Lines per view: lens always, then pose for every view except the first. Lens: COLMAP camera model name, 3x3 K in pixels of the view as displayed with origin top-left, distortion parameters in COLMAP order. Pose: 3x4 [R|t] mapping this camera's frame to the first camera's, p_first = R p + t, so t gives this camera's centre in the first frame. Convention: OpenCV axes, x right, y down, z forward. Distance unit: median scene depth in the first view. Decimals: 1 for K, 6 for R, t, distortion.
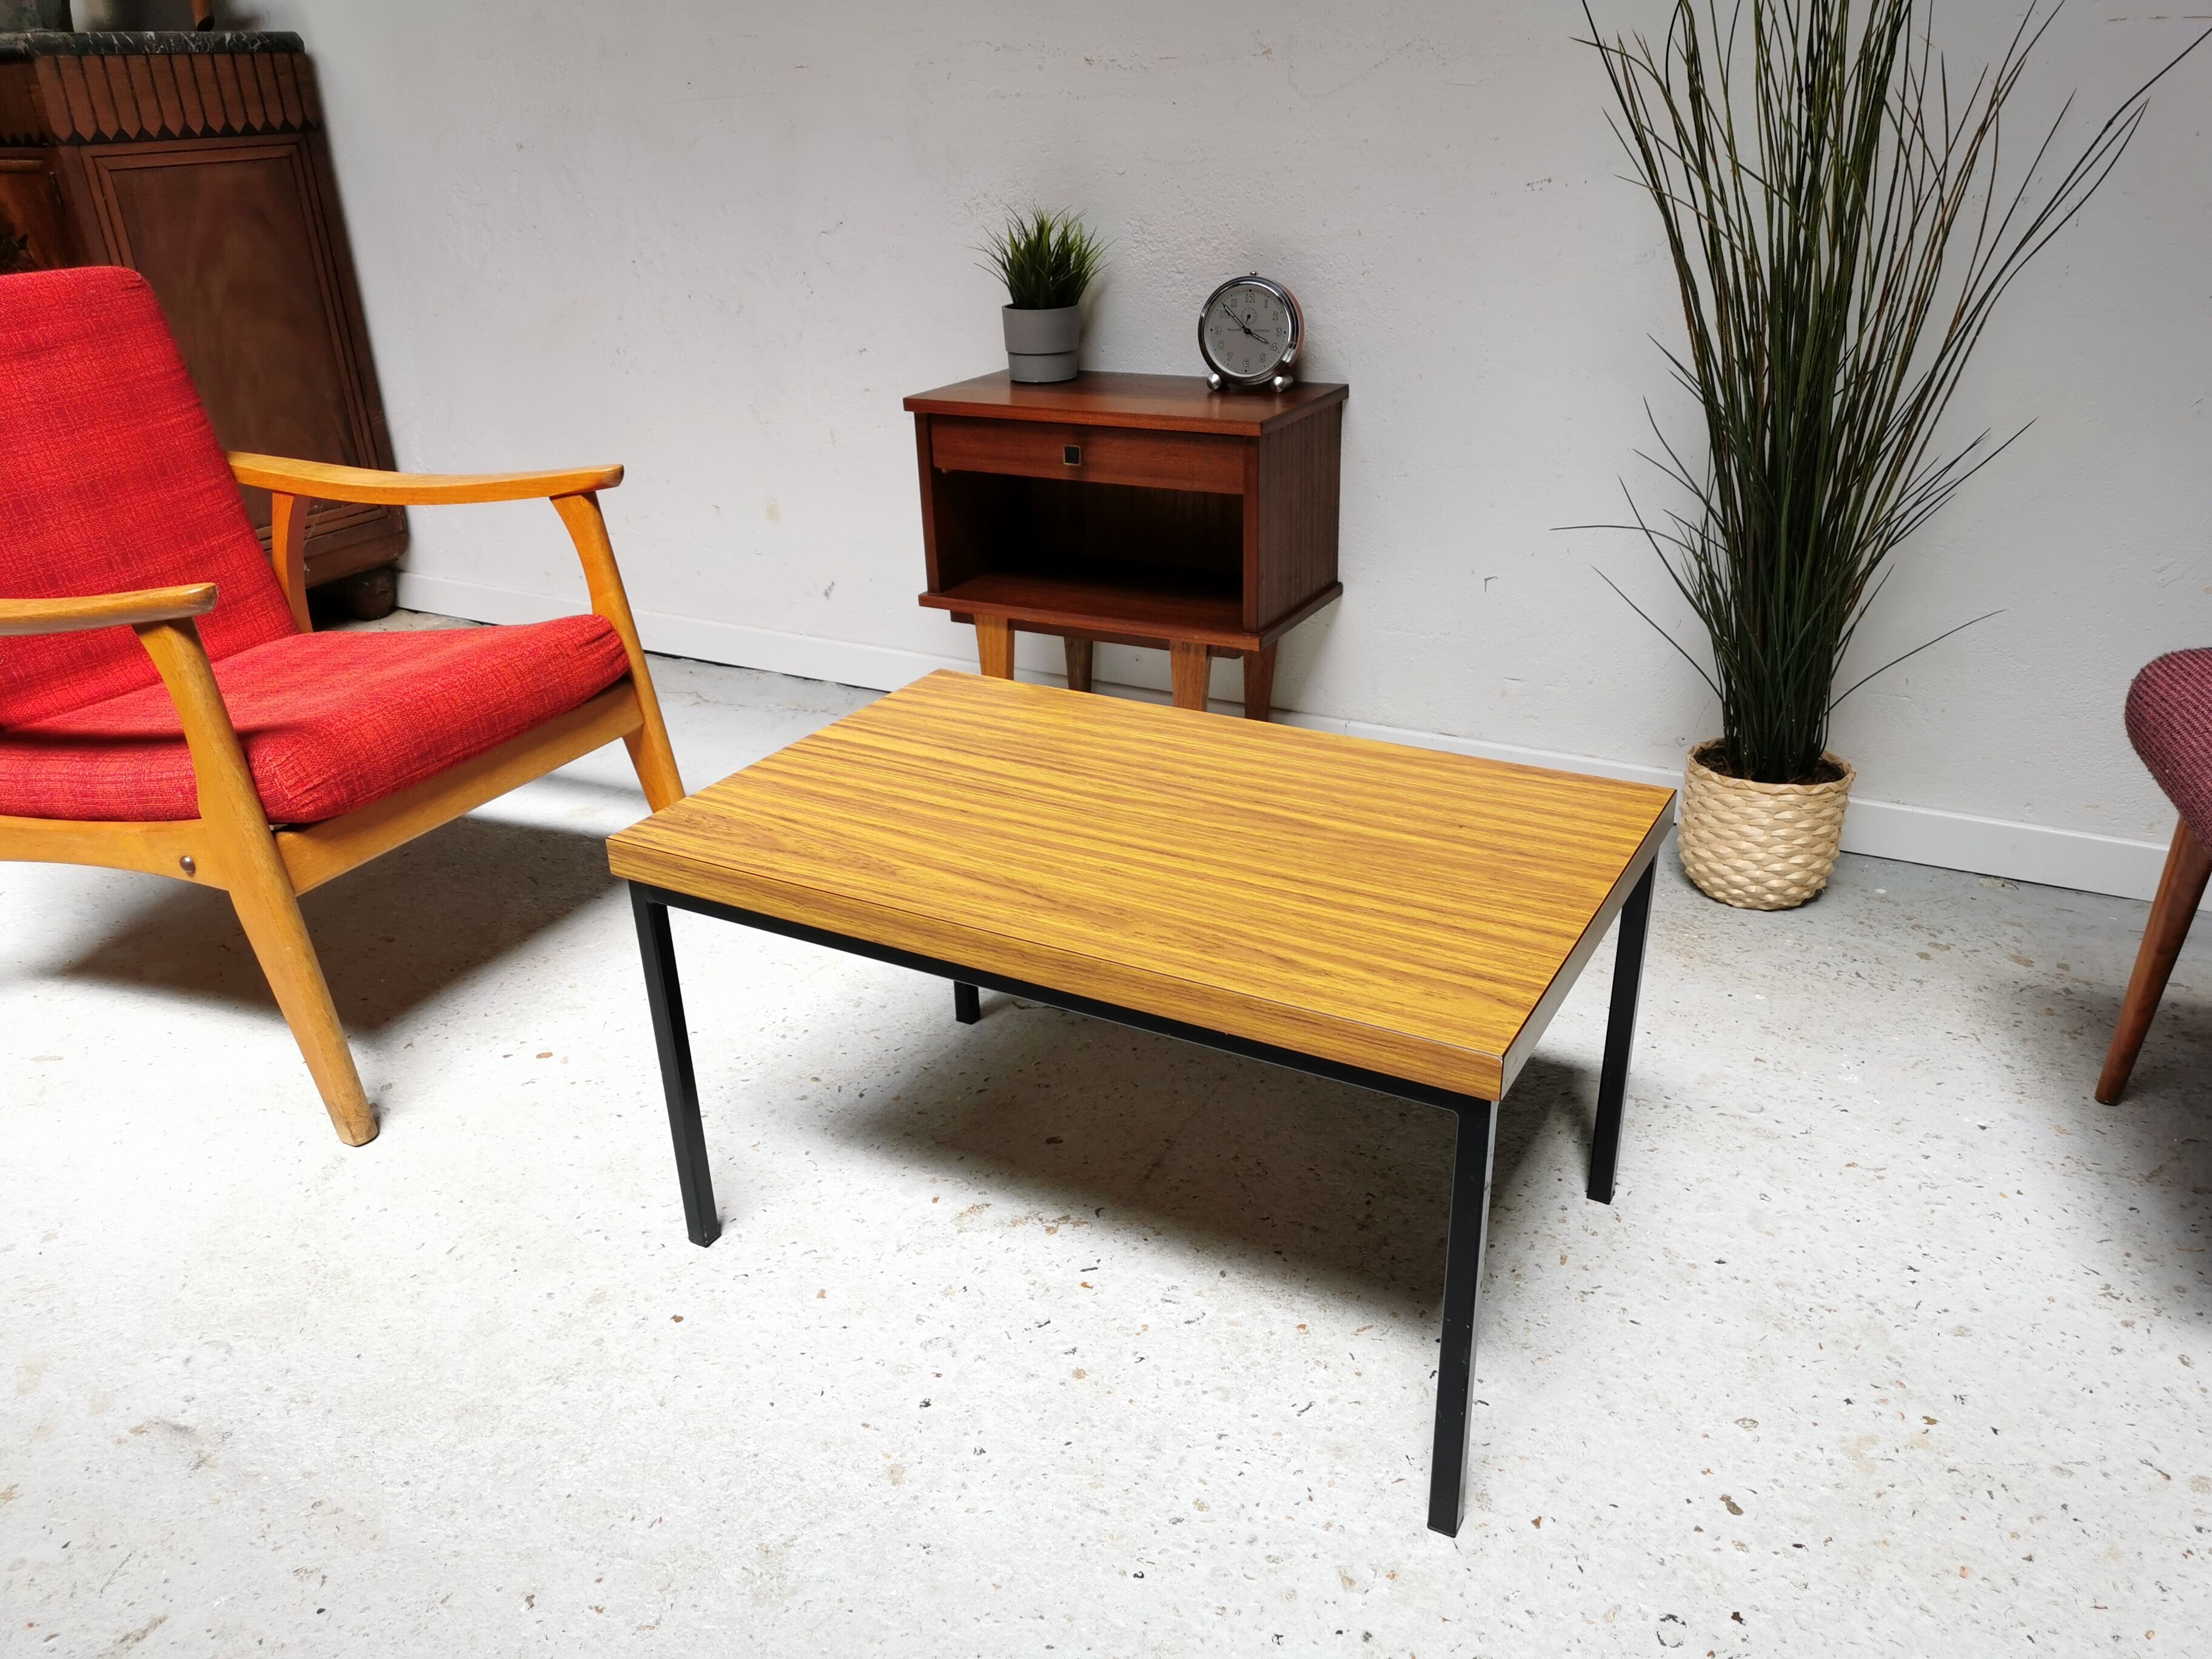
lens RADIAL K [[1736.5, 0, 1091.8], [0, 1736.5, 813.9], [0, 0, 1]] dist [0.047051, -0.051337]
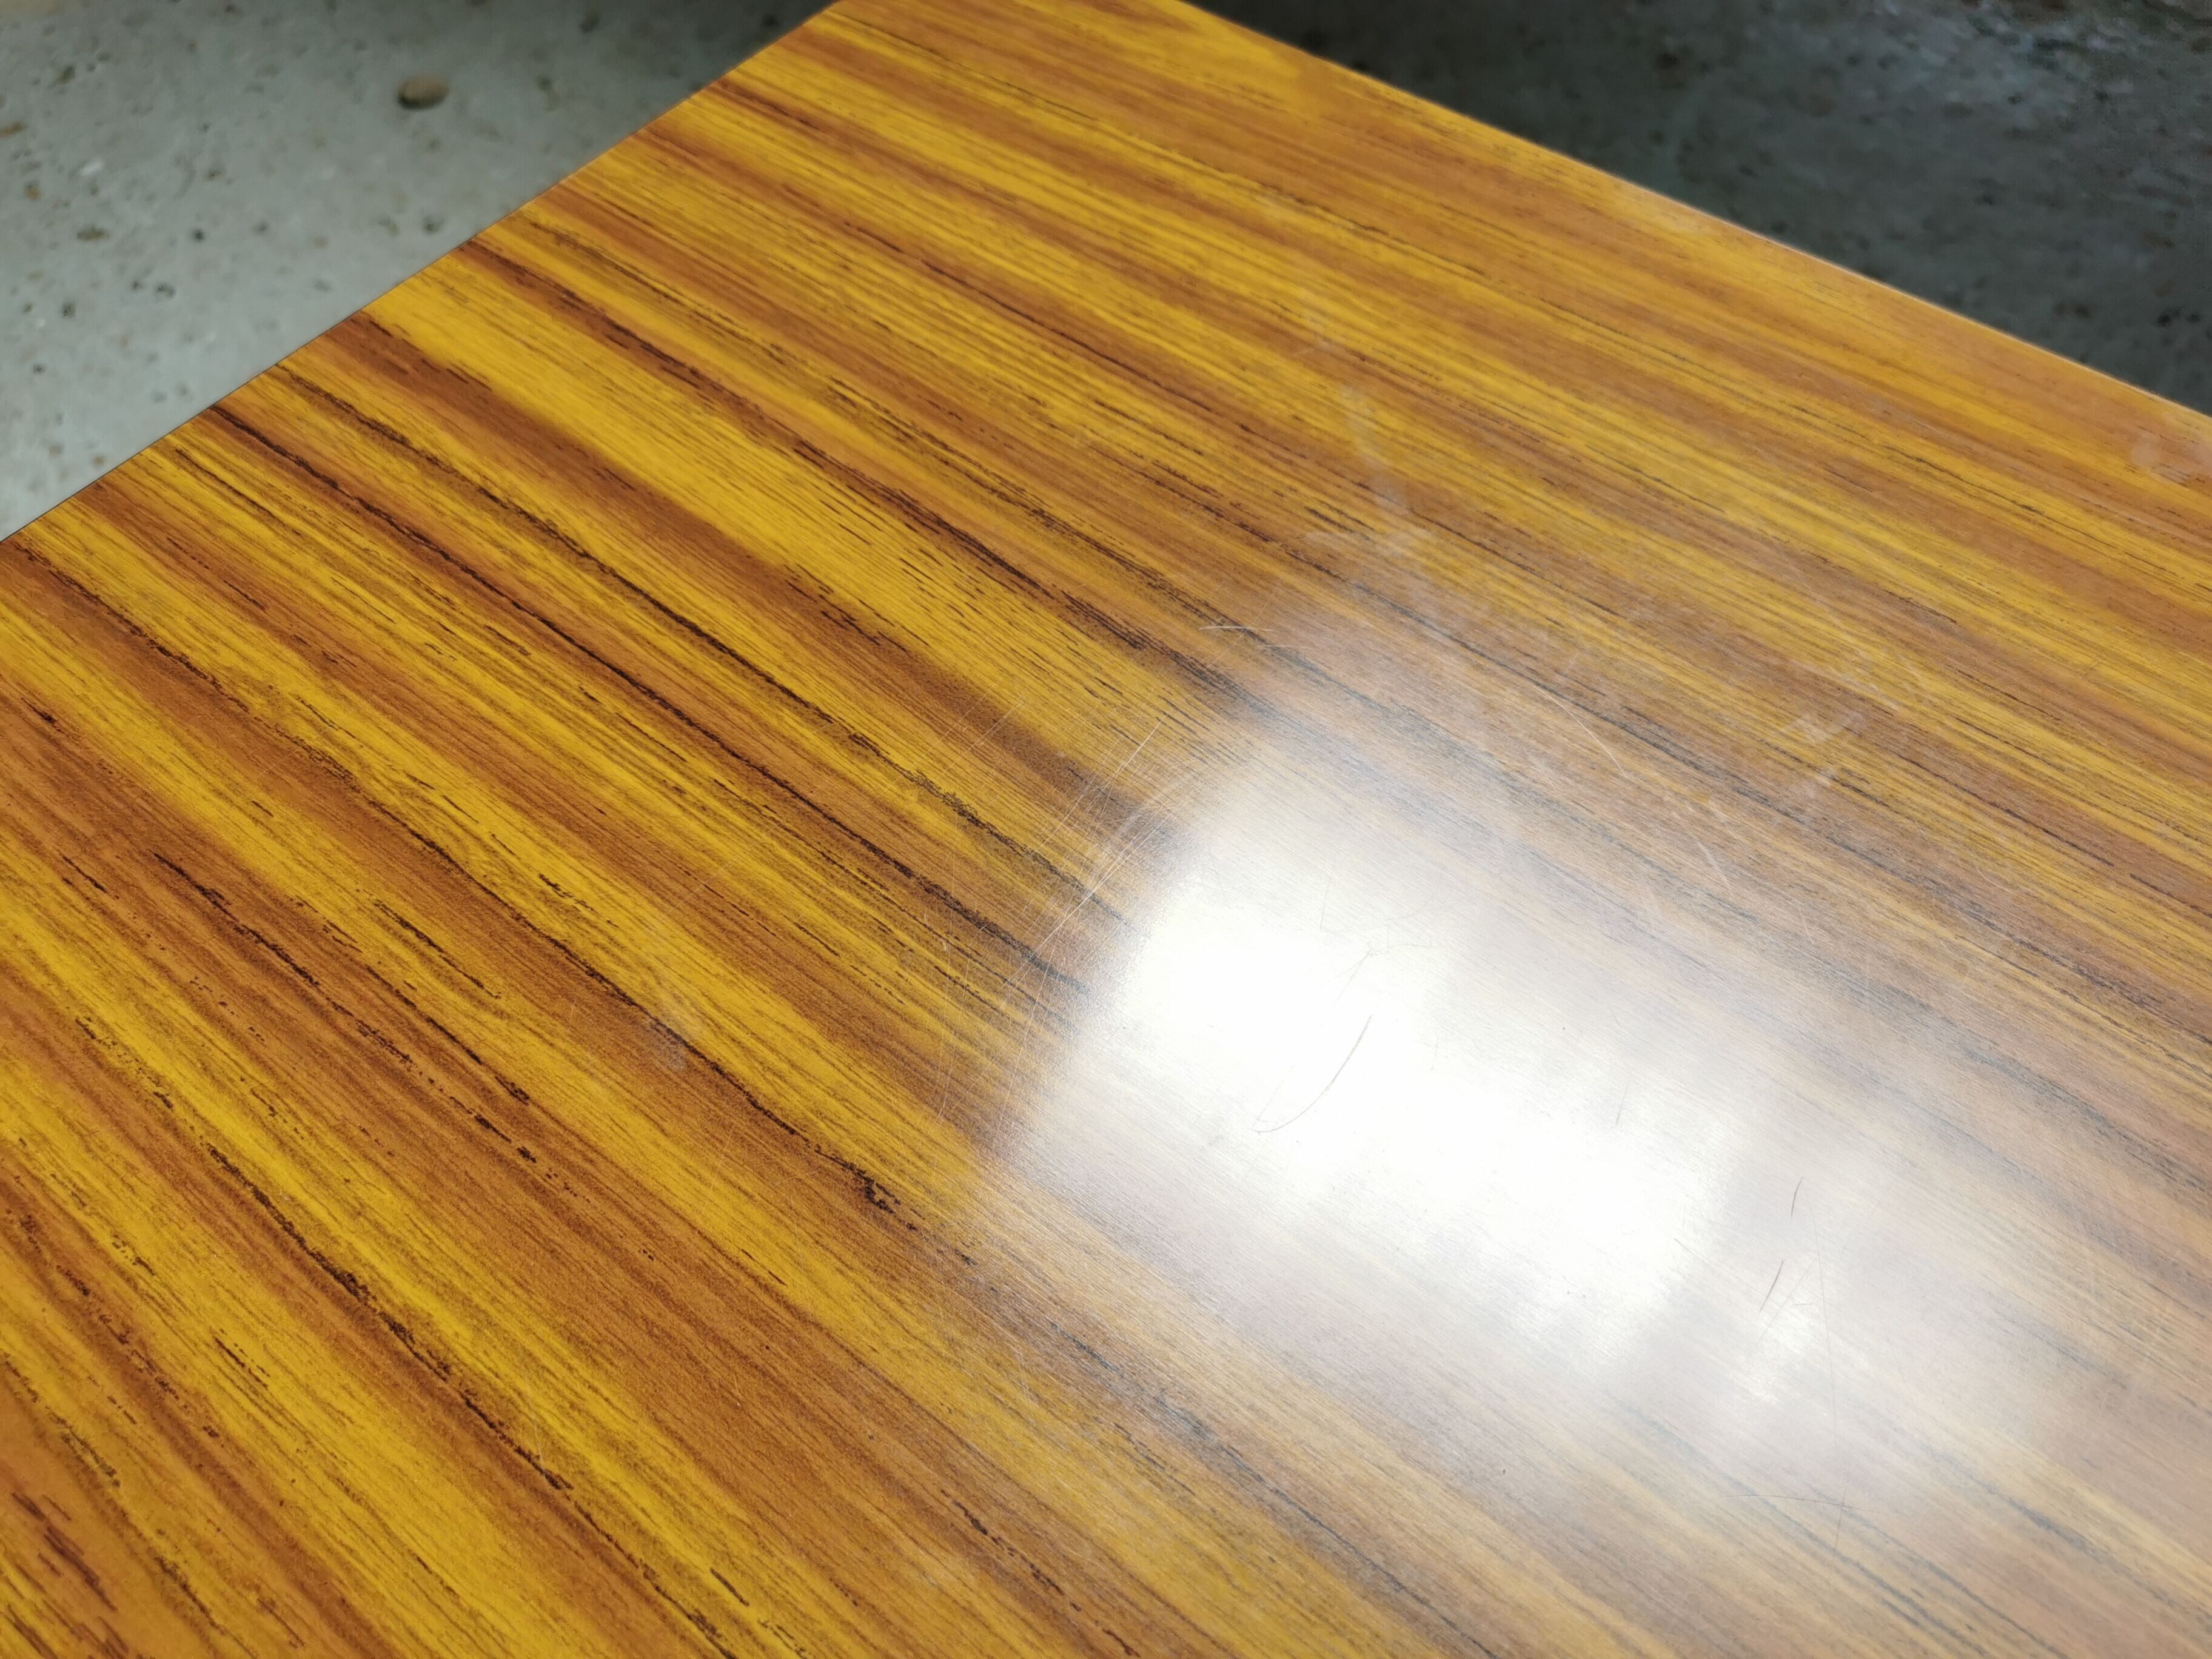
lens RADIAL K [[1736.5, 0, 1114.6], [0, 1736.5, 842.7], [0, 0, 1]] dist [0.047051, -0.051337]
pose [[0.991628, 0.118310, -0.051735, -0.044394], [-0.073120, 0.844712, 0.530204, -0.139835], [0.106429, -0.521982, 0.846291, 0.904593]]
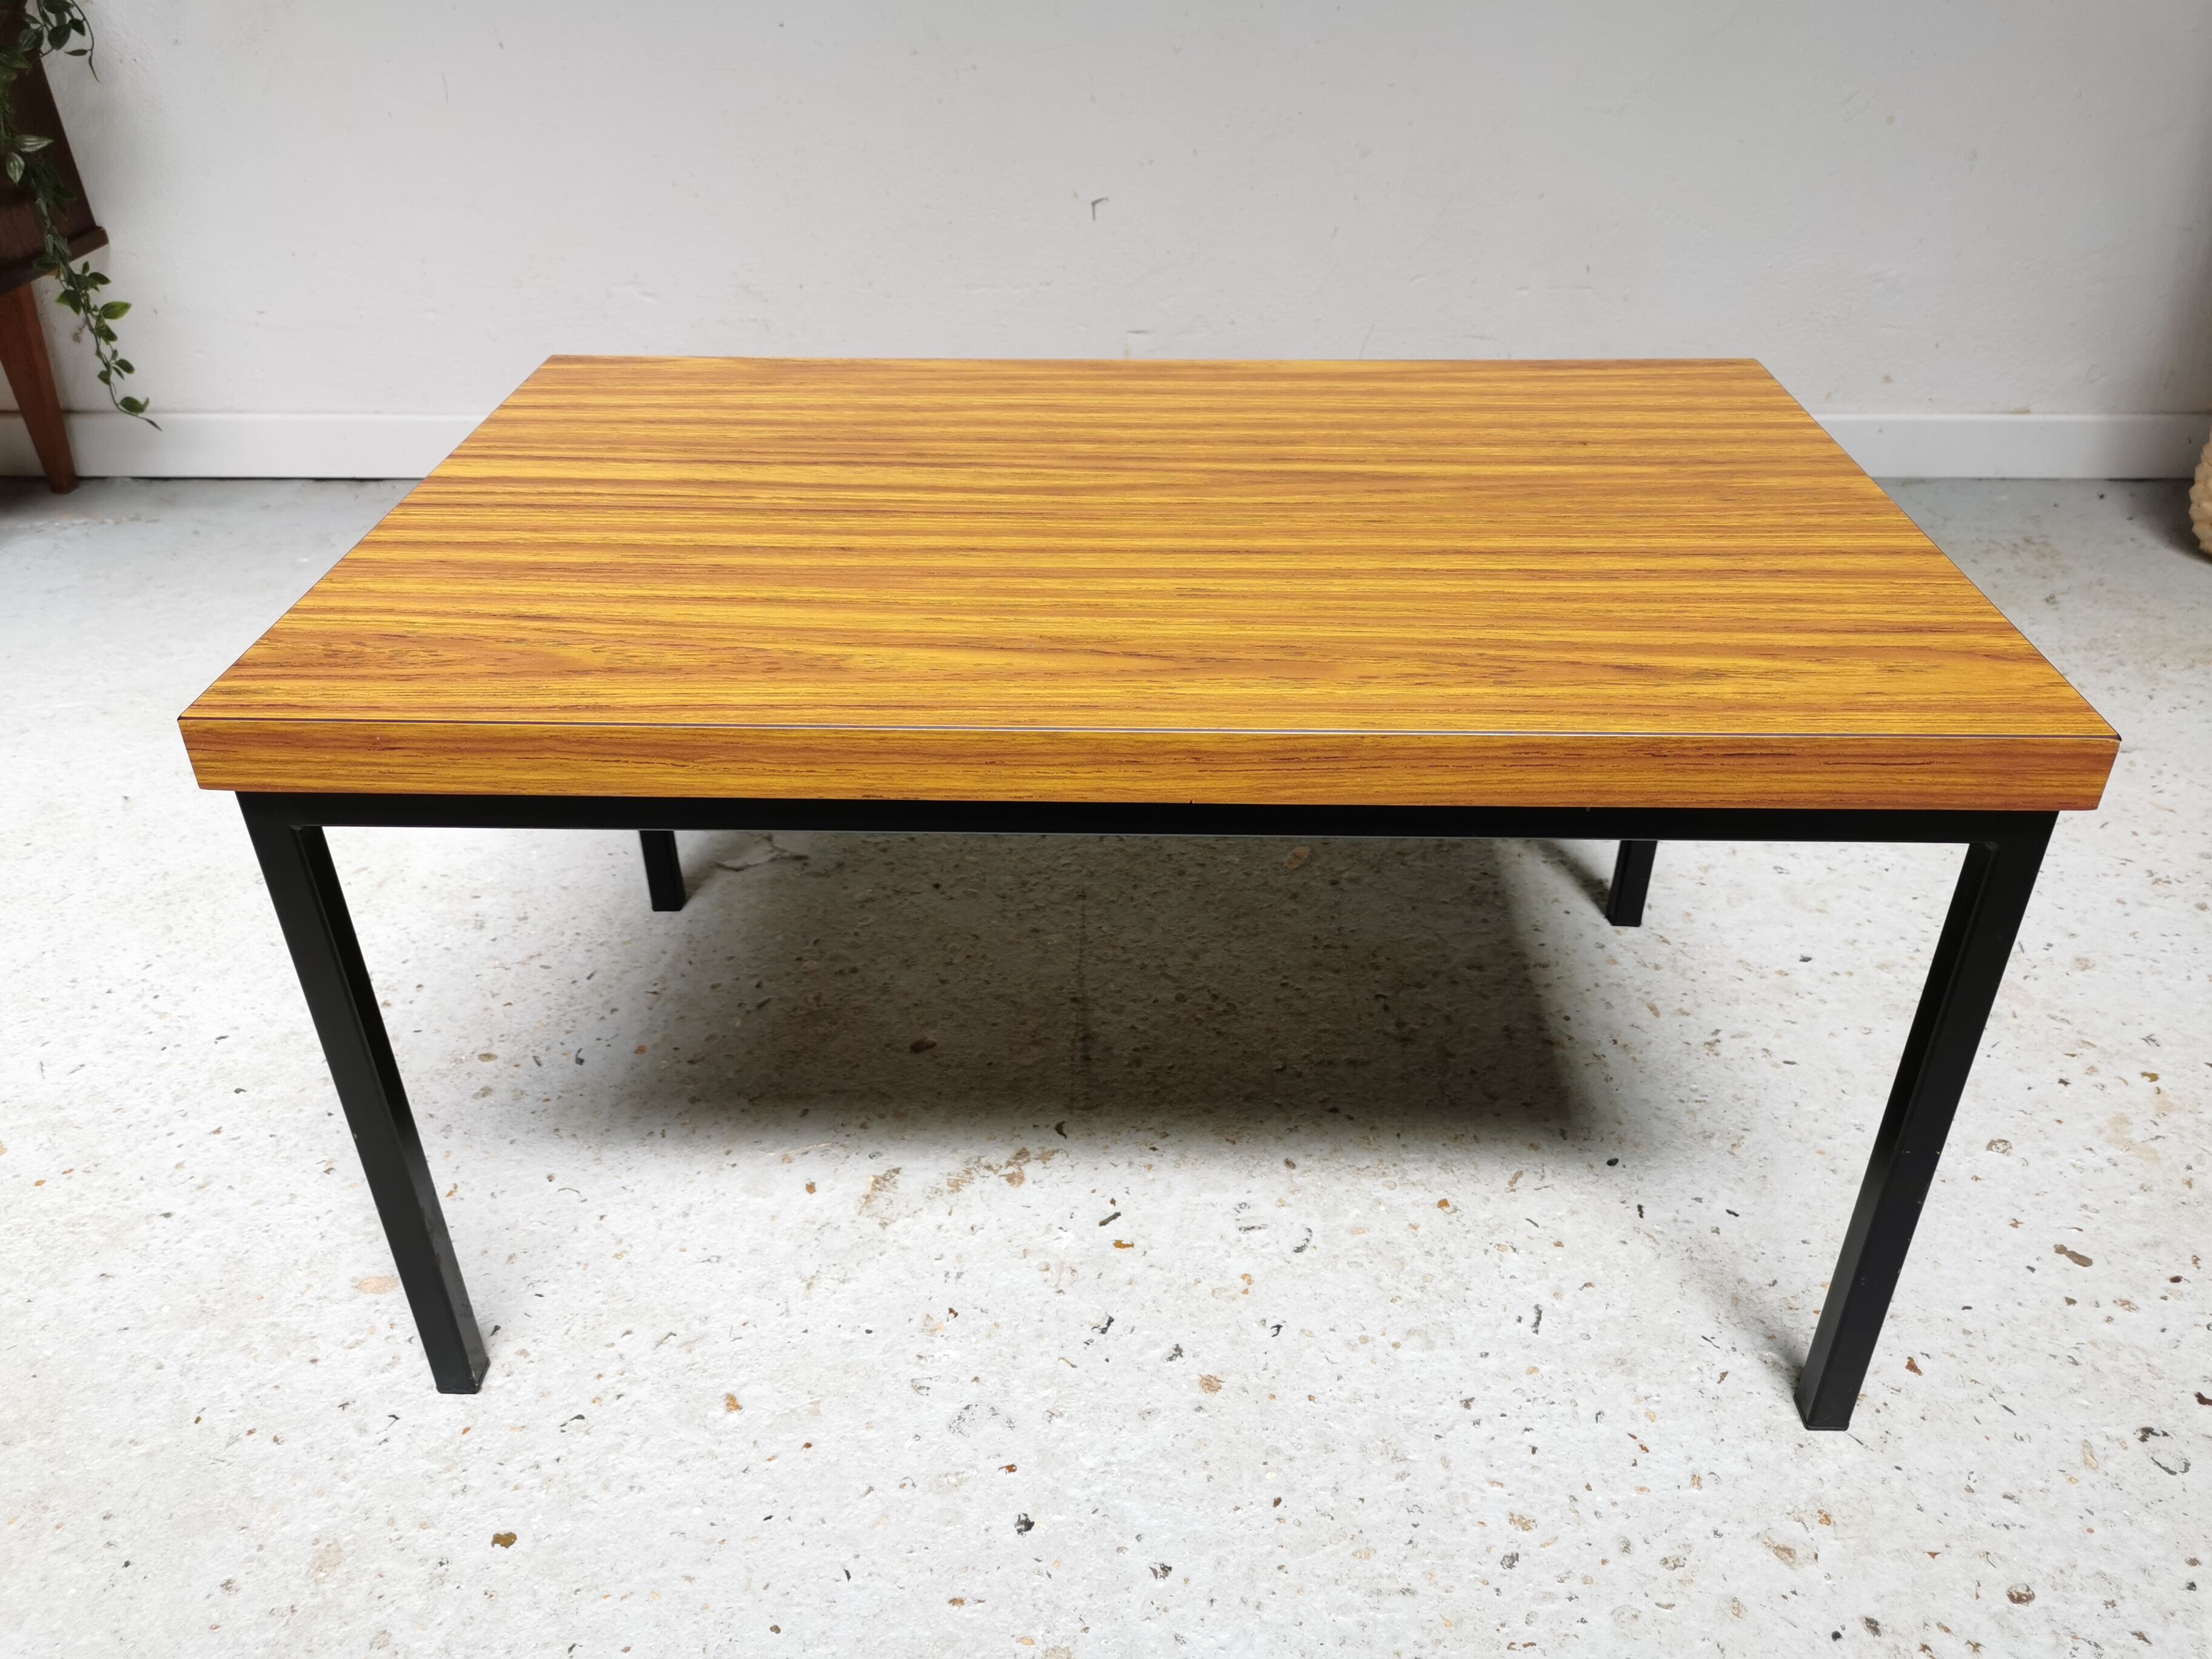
lens RADIAL K [[1736.5, 0, 1106.7], [0, 1736.5, 832.3], [0, 0, 1]] dist [0.047051, -0.051337]
pose [[0.883994, -0.229318, 0.407391, -0.262334], [0.169554, 0.969362, 0.177735, 0.001844], [-0.435667, -0.088042, 0.895792, 0.464939]]
